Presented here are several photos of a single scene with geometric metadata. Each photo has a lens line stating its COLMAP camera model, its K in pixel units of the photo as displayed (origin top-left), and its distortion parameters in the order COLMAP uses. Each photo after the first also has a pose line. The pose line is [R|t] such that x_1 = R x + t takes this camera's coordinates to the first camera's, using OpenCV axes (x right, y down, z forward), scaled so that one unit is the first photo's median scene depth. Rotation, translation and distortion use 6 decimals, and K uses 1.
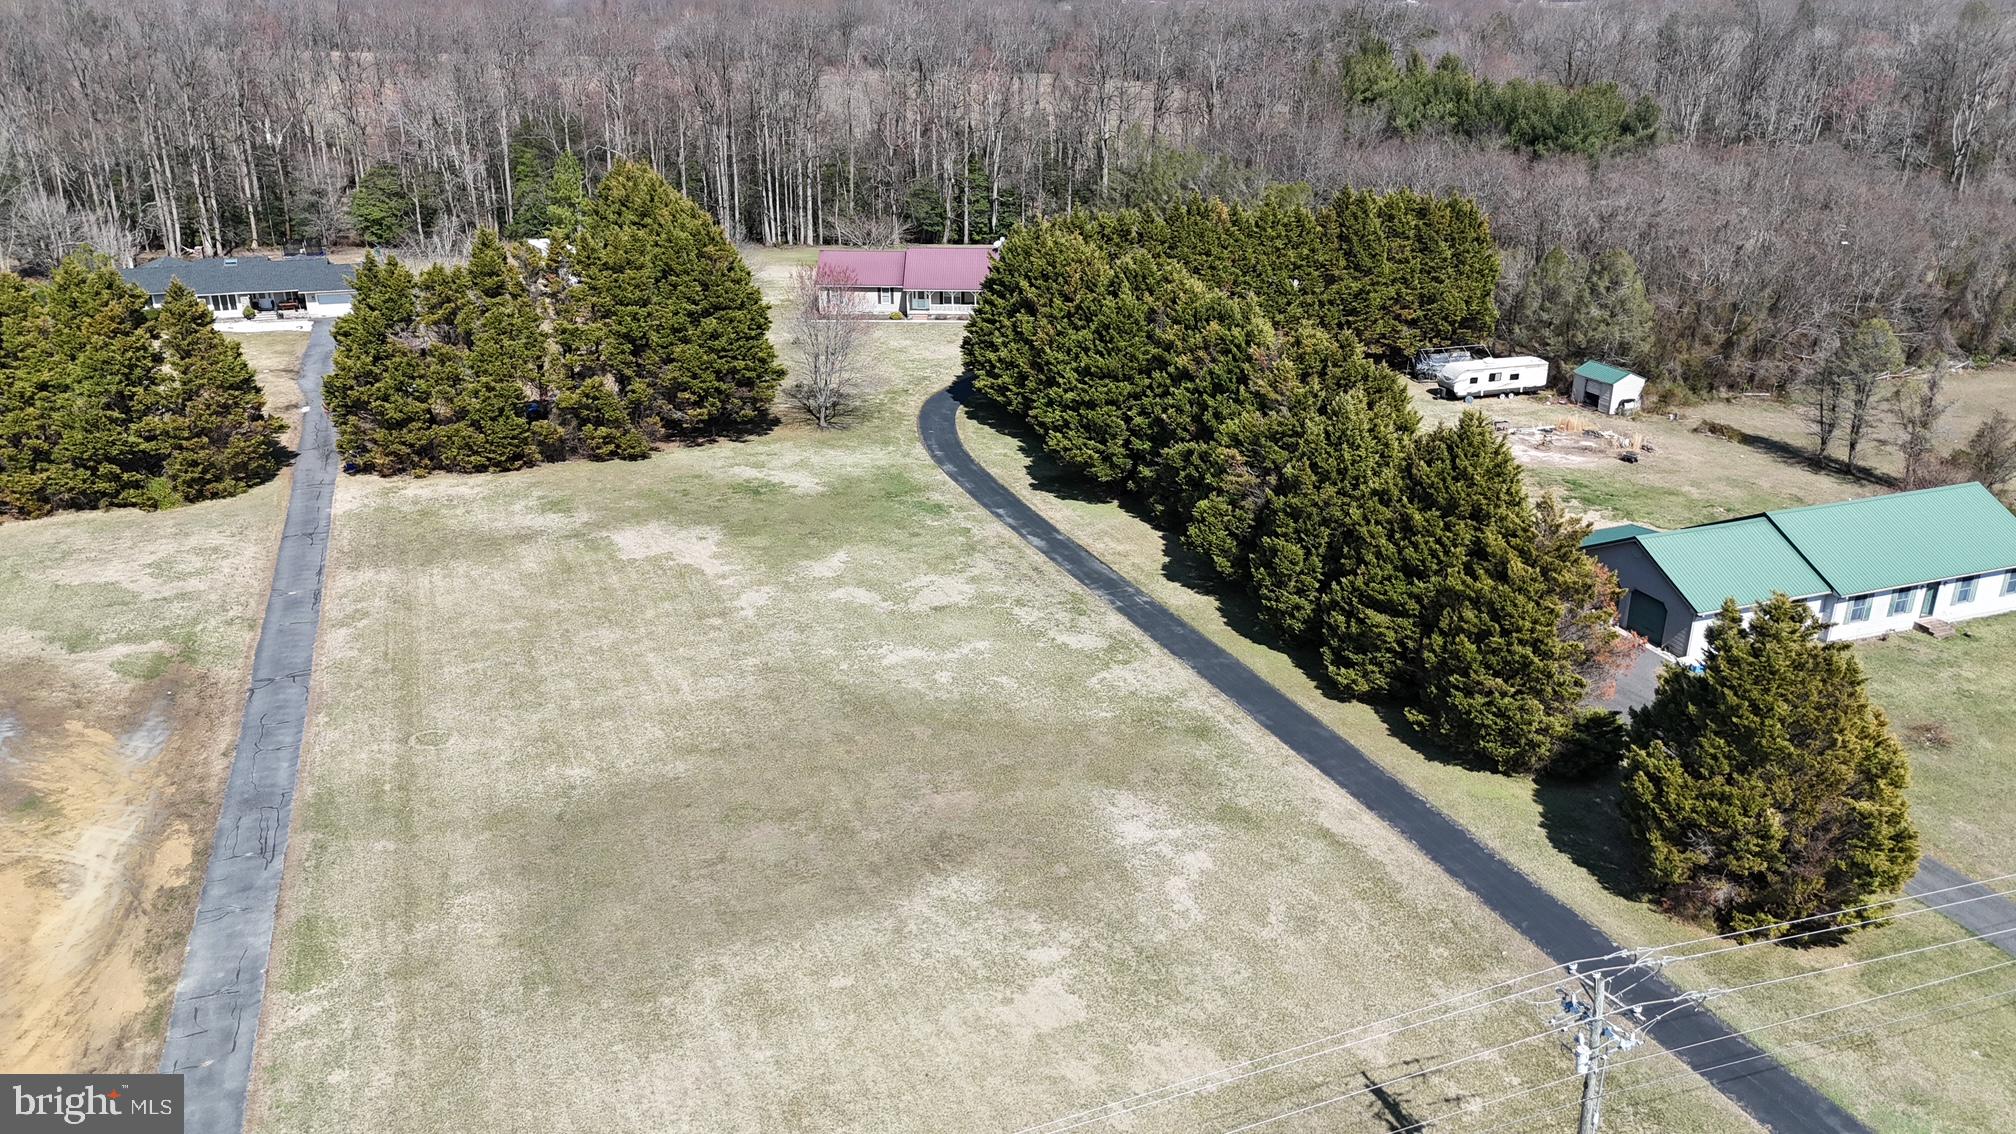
lens RADIAL K [[1462.6, 0, 1008.0], [0, 1462.6, 567.0], [0, 0, 1]] dist [0.106660, -0.151032]
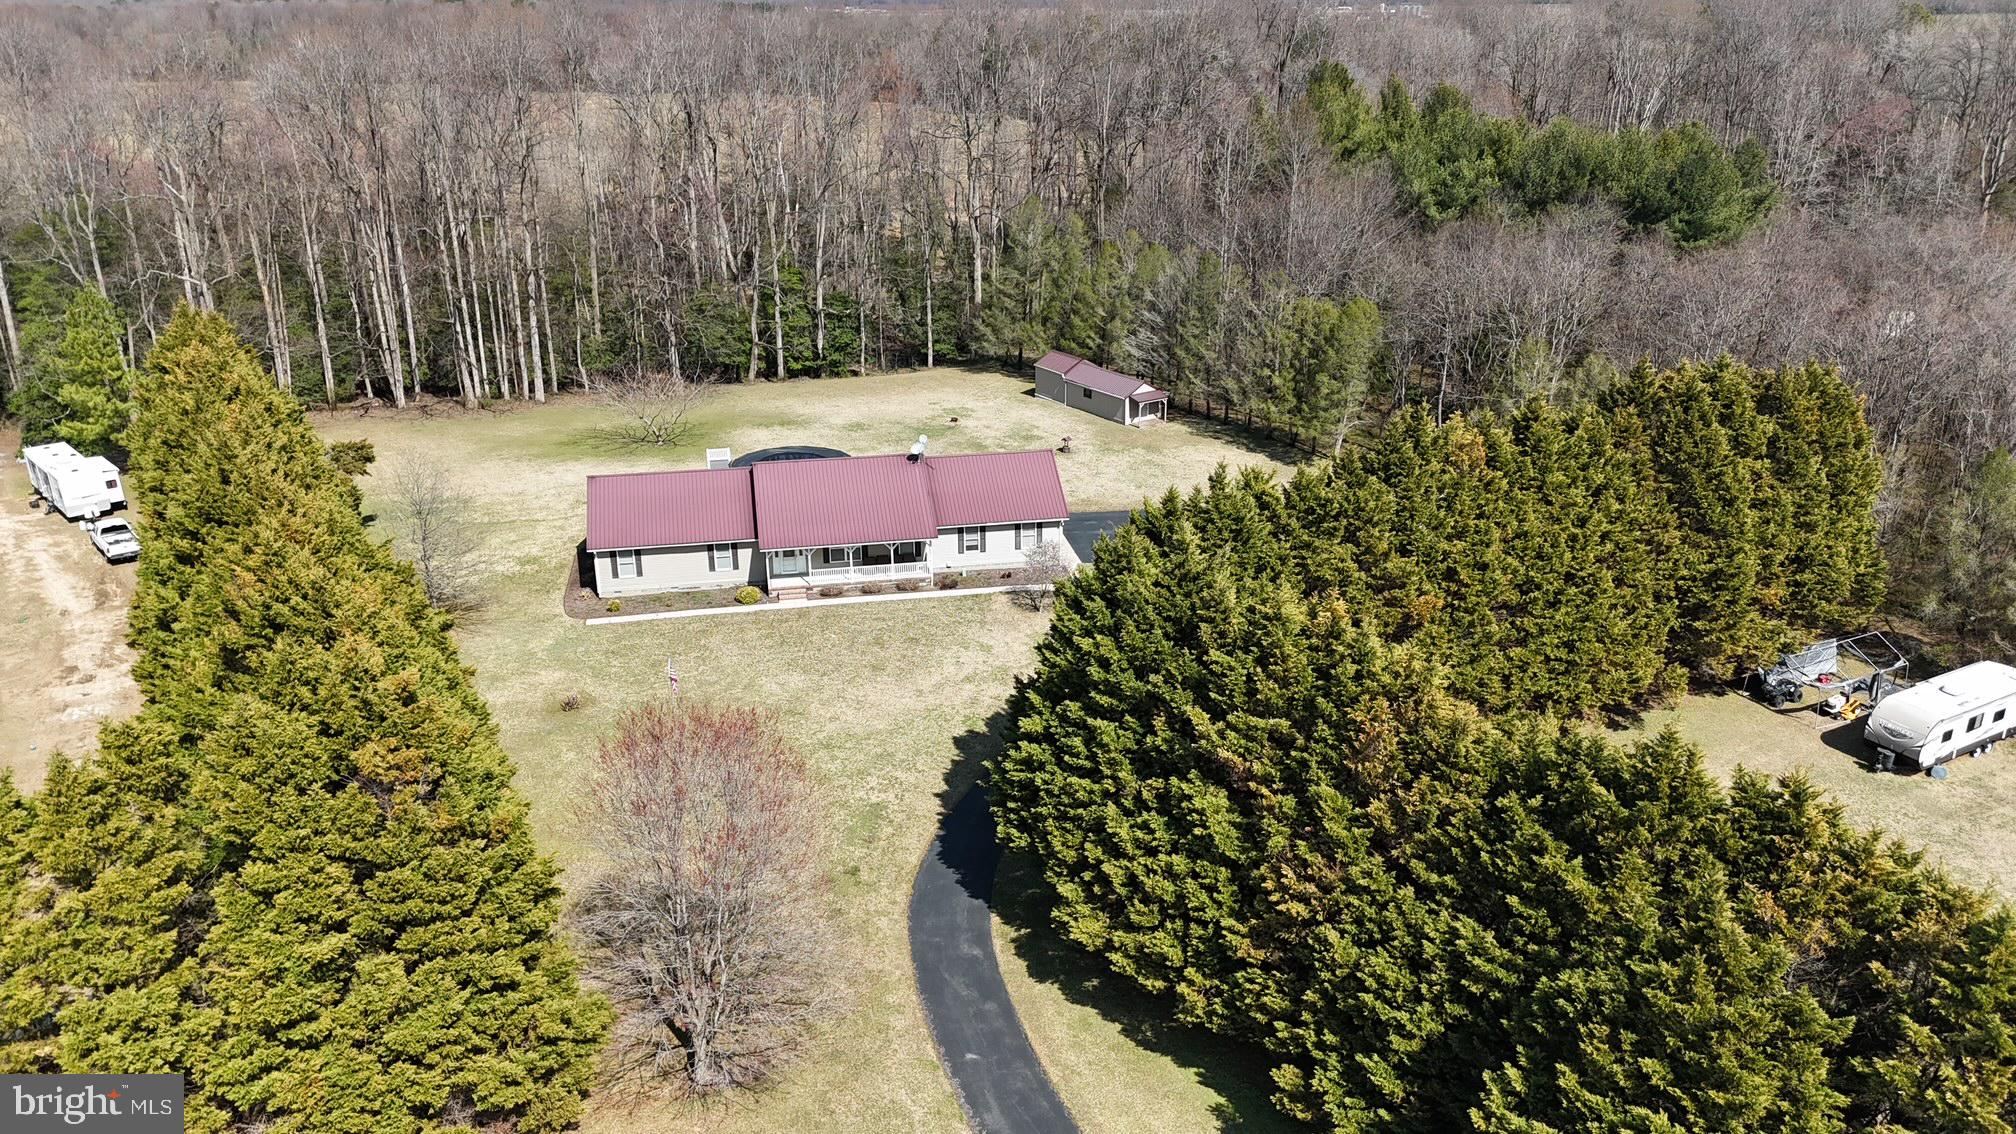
lens RADIAL K [[1462.6, 0, 1008.0], [0, 1462.6, 567.0], [0, 0, 1]] dist [0.106660, -0.151032]
pose [[0.978694, -0.084327, 0.187210, -0.081955], [0.085120, 0.996363, 0.003813, -0.173807], [-0.186851, 0.012203, 0.982313, 0.440411]]
